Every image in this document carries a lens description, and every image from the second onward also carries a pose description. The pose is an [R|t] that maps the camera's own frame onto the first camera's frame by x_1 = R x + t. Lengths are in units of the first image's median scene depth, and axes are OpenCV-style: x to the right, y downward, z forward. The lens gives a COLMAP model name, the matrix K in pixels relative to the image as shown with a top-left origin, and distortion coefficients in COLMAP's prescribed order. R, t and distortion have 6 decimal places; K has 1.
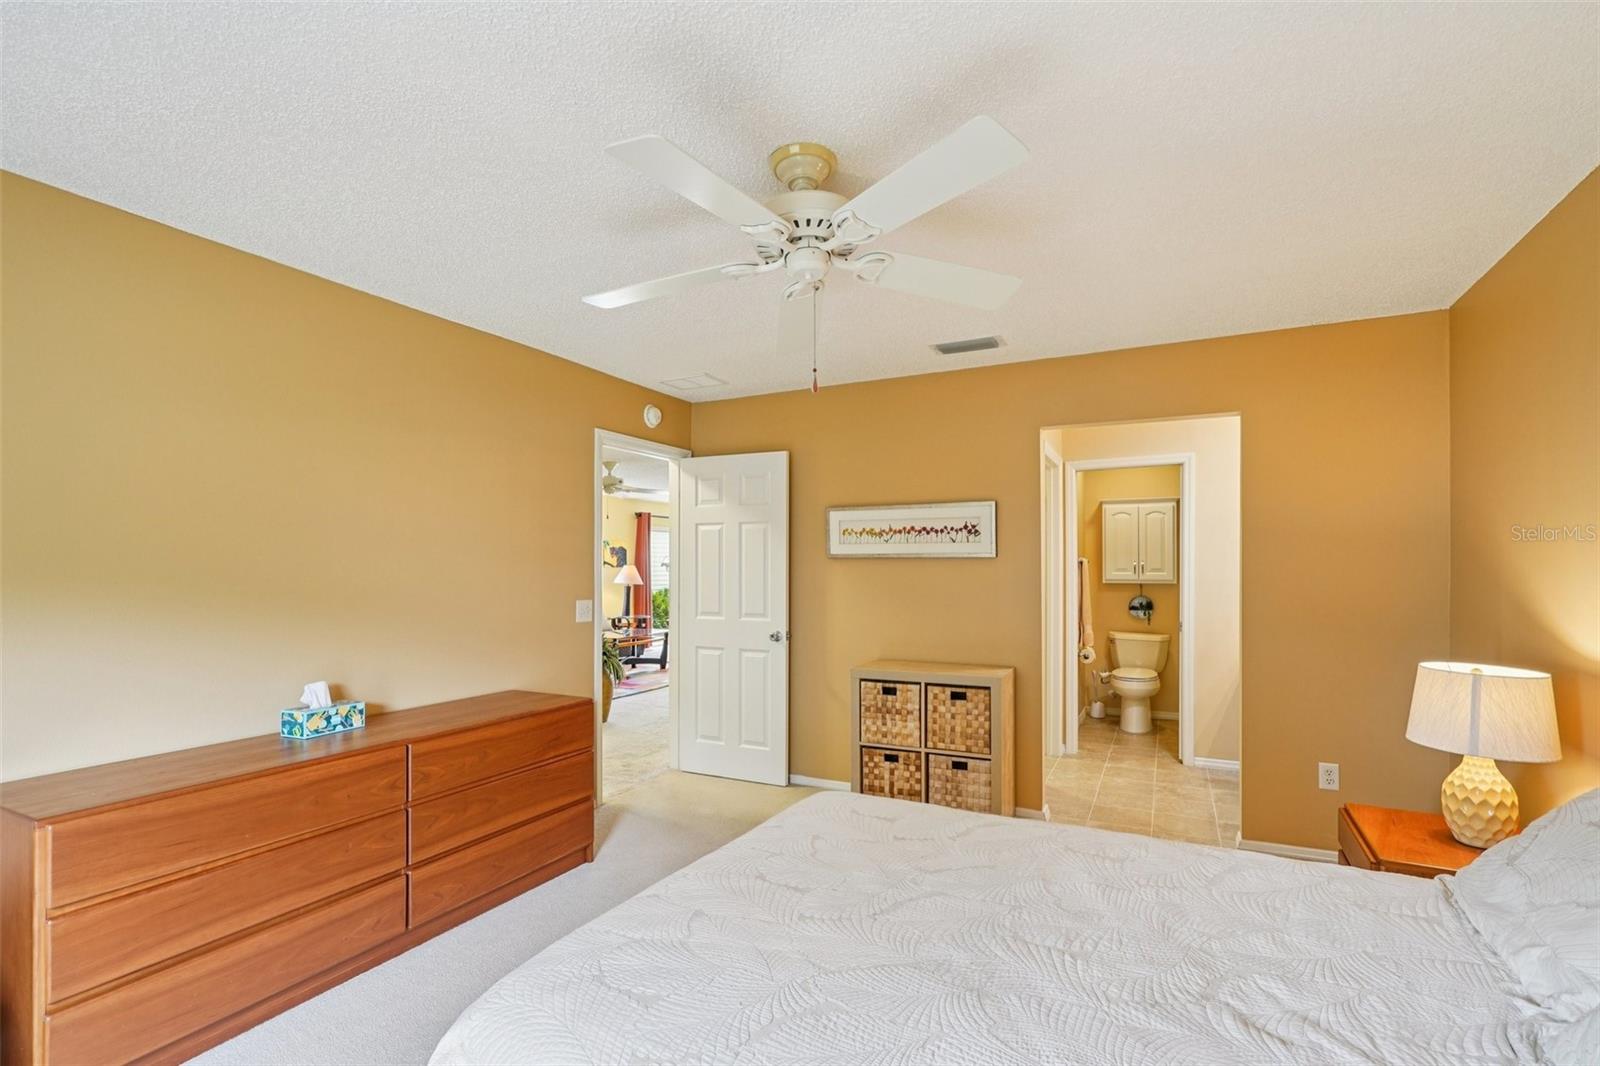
lens RADIAL K [[725.2, 0, 798.6], [0, 725.2, 561.3], [0, 0, 1]] dist [-0.008004, 0.004239]
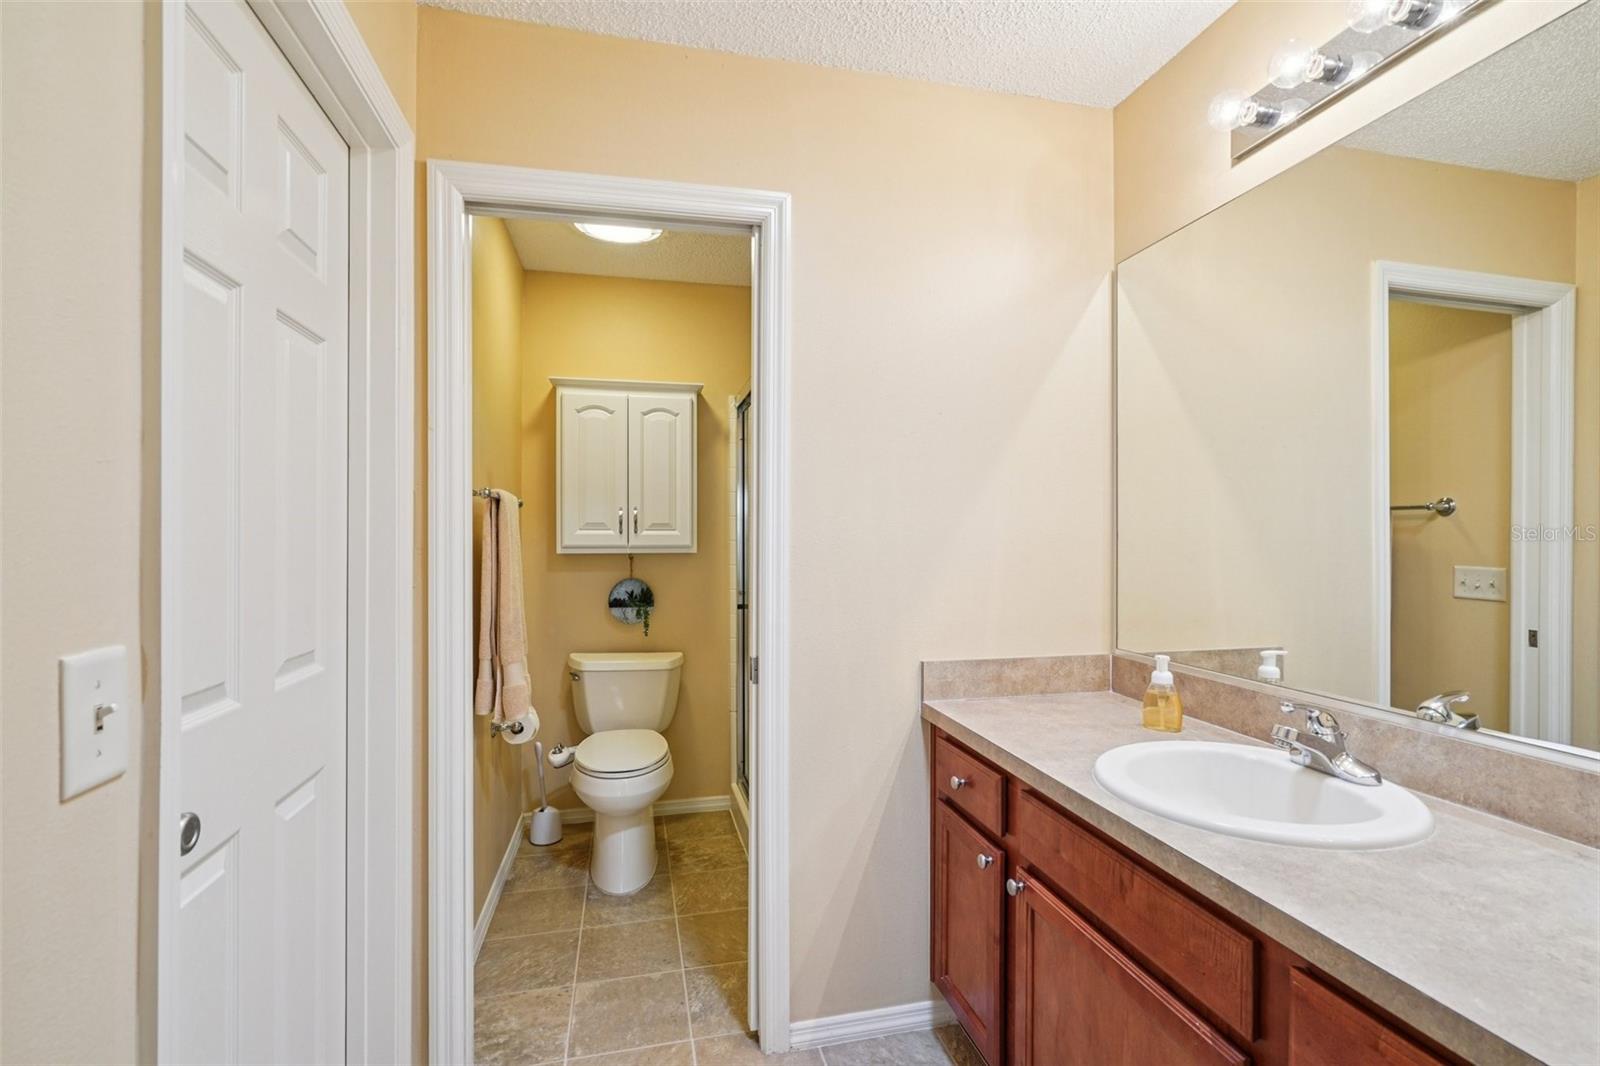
lens RADIAL K [[725.2, 0, 804.5], [0, 725.2, 536.1], [0, 0, 1]] dist [-0.008004, 0.004239]
pose [[0.757631, 0.000008, 0.652683, 0.239914], [-0.002363, 0.999993, 0.002730, 0.017223], [-0.652679, -0.003610, 0.757626, 0.550444]]
